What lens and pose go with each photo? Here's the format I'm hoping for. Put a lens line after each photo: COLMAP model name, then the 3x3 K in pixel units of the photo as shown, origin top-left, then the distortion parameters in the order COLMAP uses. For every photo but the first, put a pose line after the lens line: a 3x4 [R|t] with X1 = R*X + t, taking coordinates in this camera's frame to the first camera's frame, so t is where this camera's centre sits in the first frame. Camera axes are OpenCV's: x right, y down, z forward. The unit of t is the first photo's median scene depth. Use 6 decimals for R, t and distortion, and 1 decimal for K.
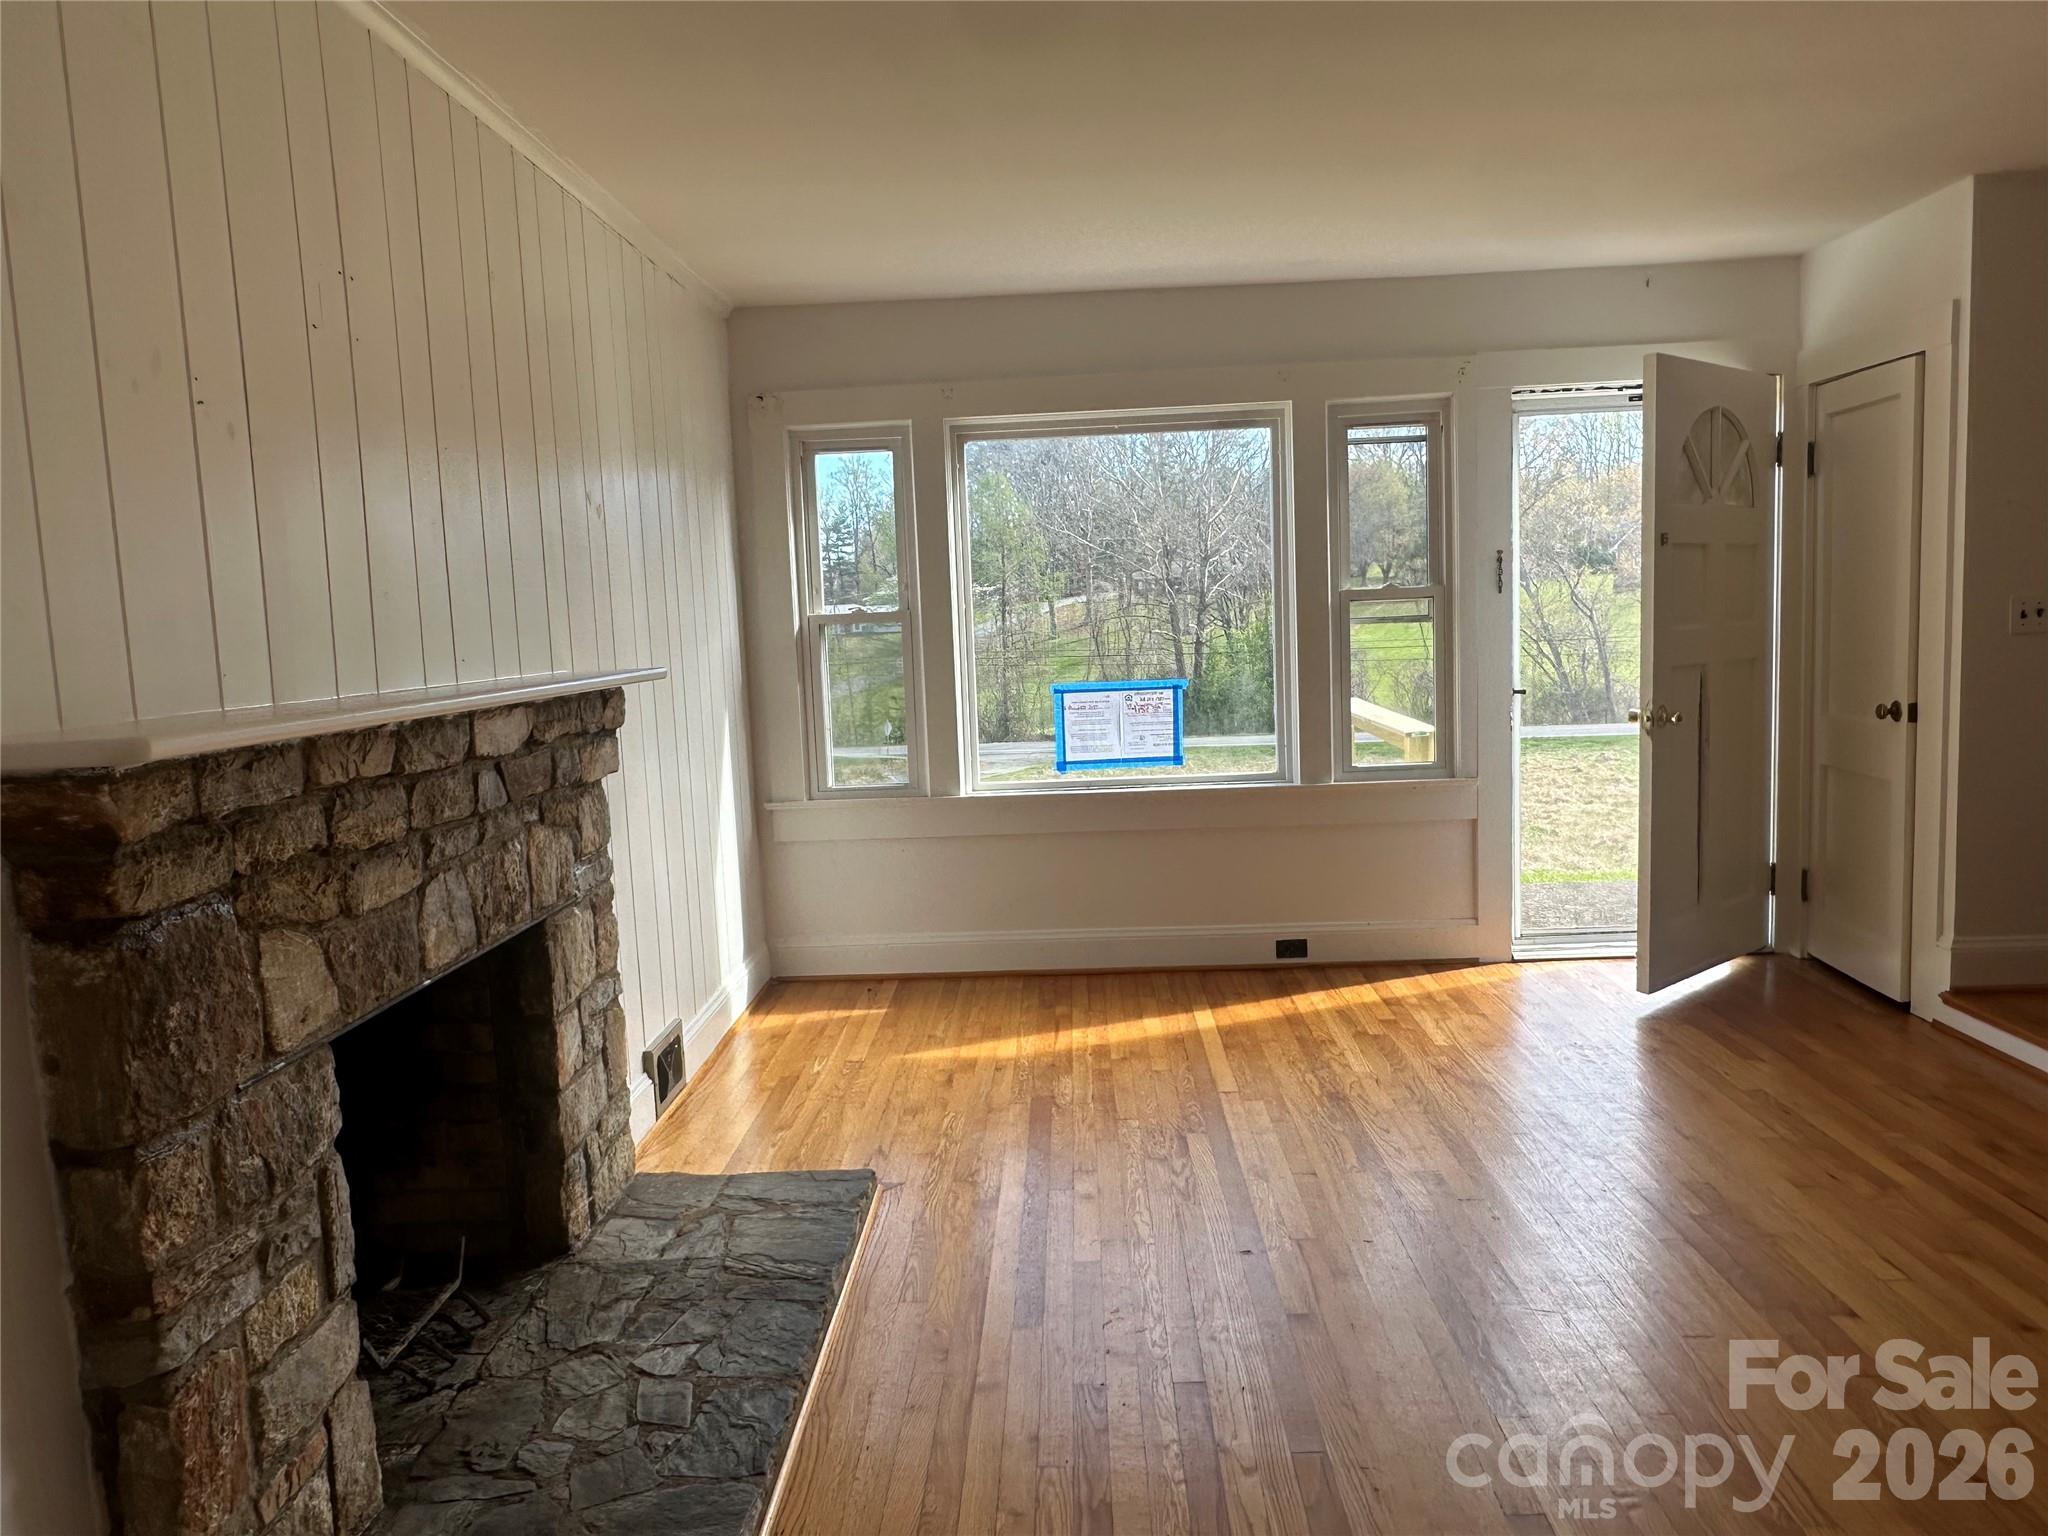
lens RADIAL K [[1409.4, 0, 1023.5], [0, 1409.4, 768.9], [0, 0, 1]] dist [0.015678, -0.041266]
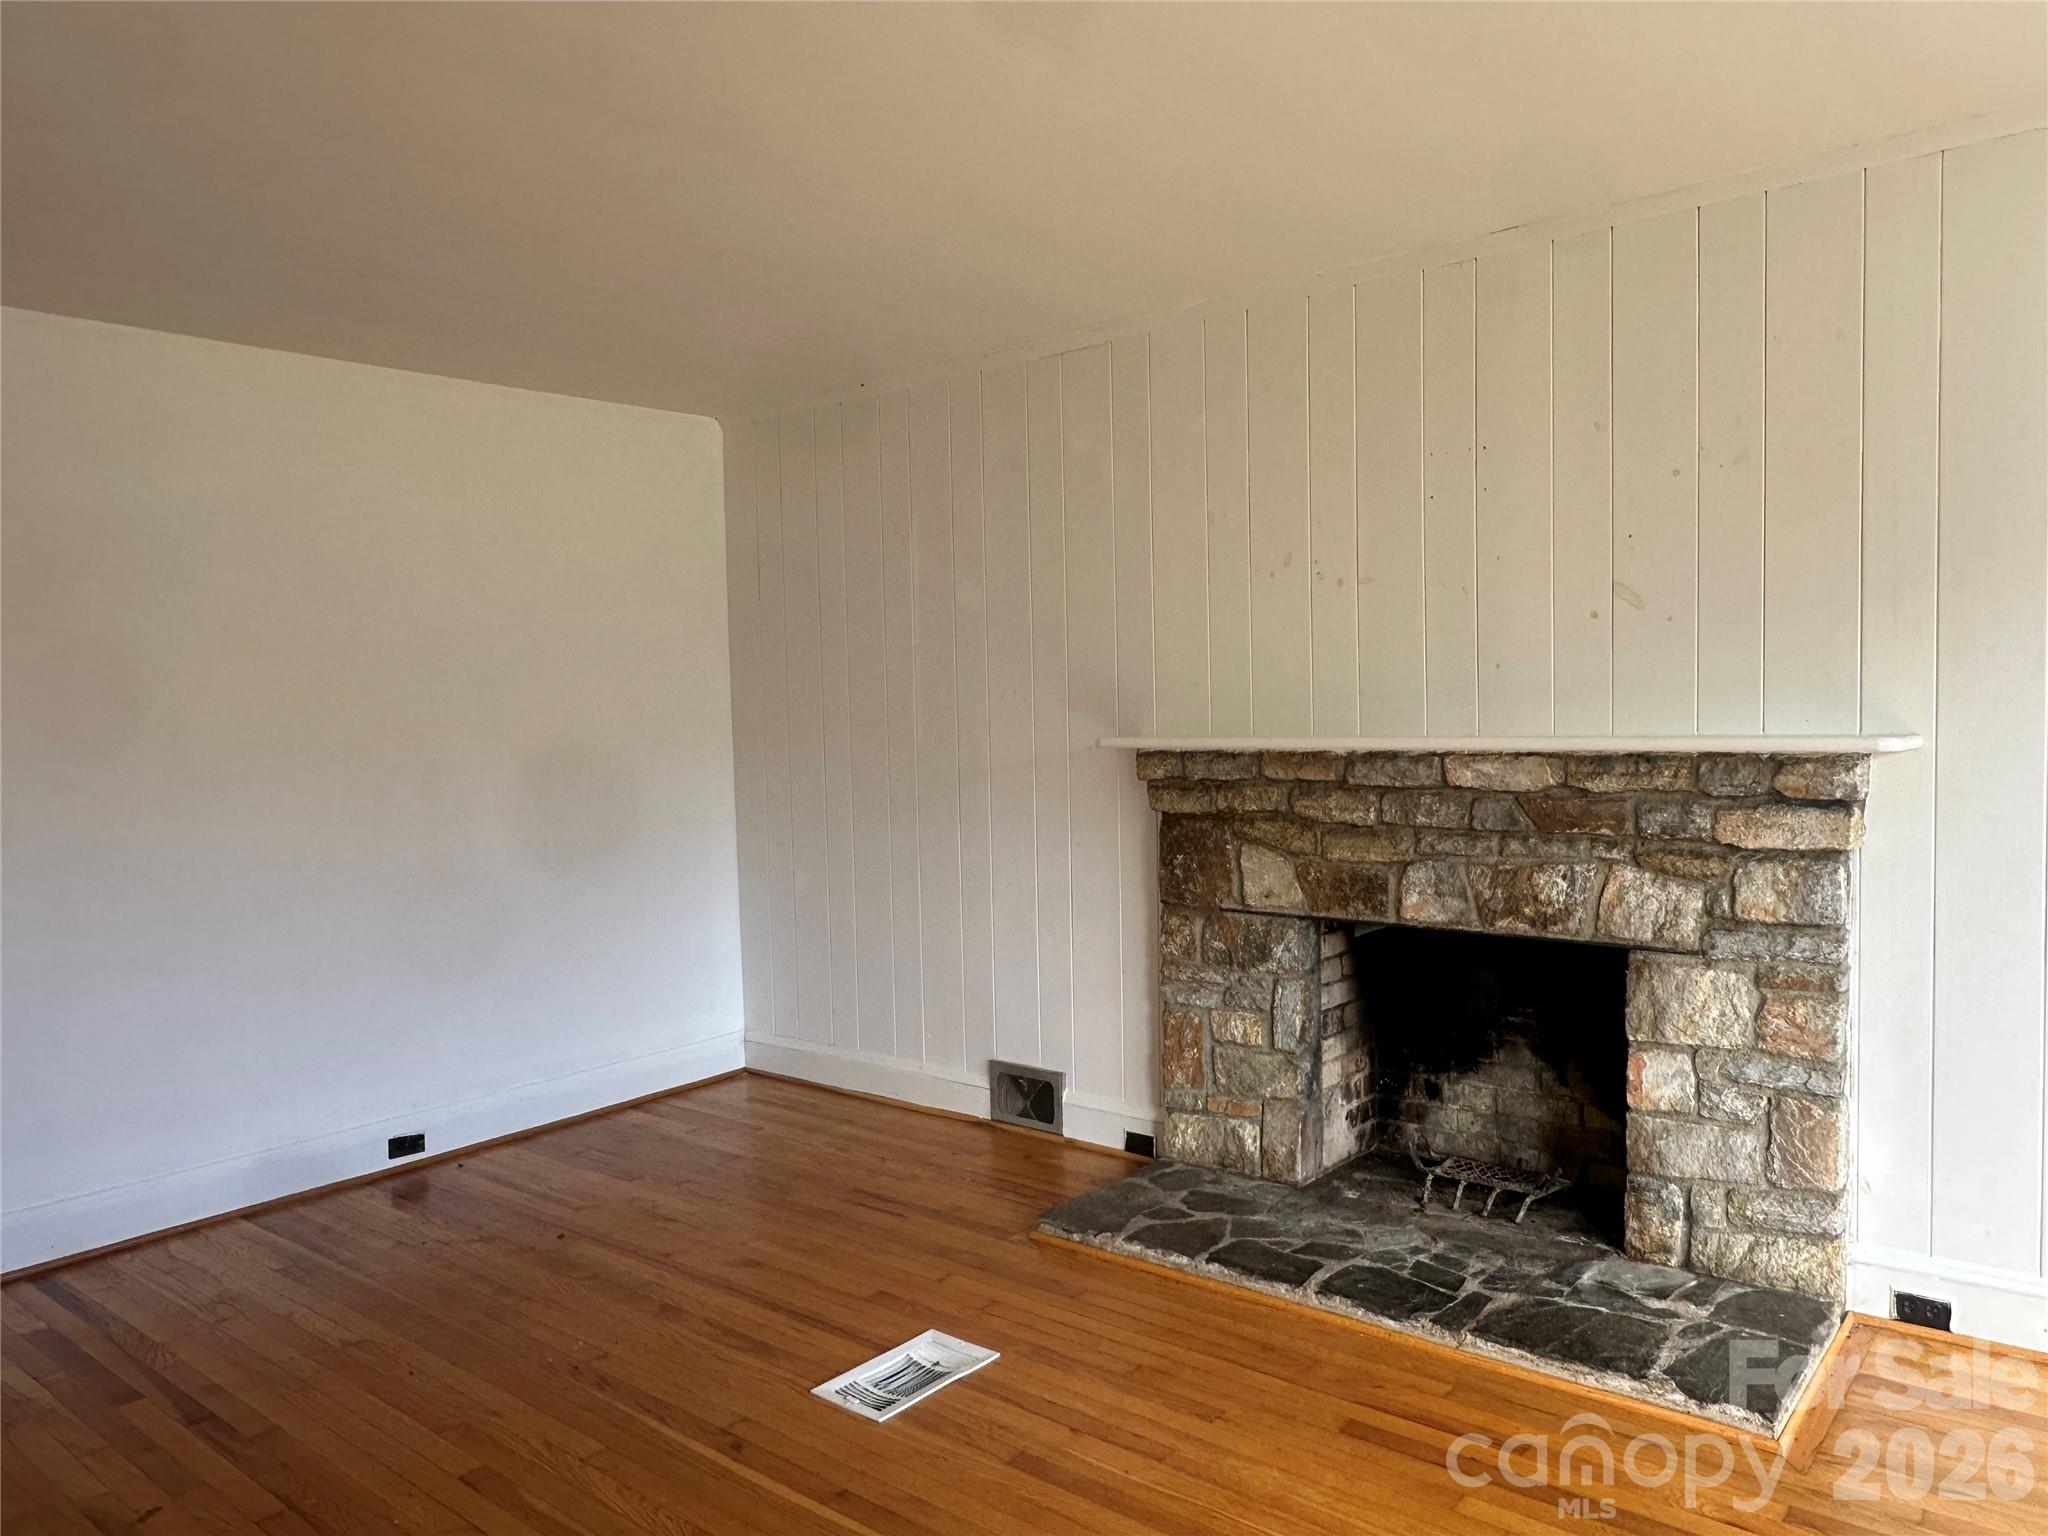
lens RADIAL K [[1409.4, 0, 1024.2], [0, 1409.4, 767.3], [0, 0, 1]] dist [0.015678, -0.041266]
pose [[-0.600413, 0.107741, -0.792399, 1.224627], [-0.030243, 0.987115, 0.157131, -0.295517], [0.799118, 0.118308, -0.589418, 1.891672]]
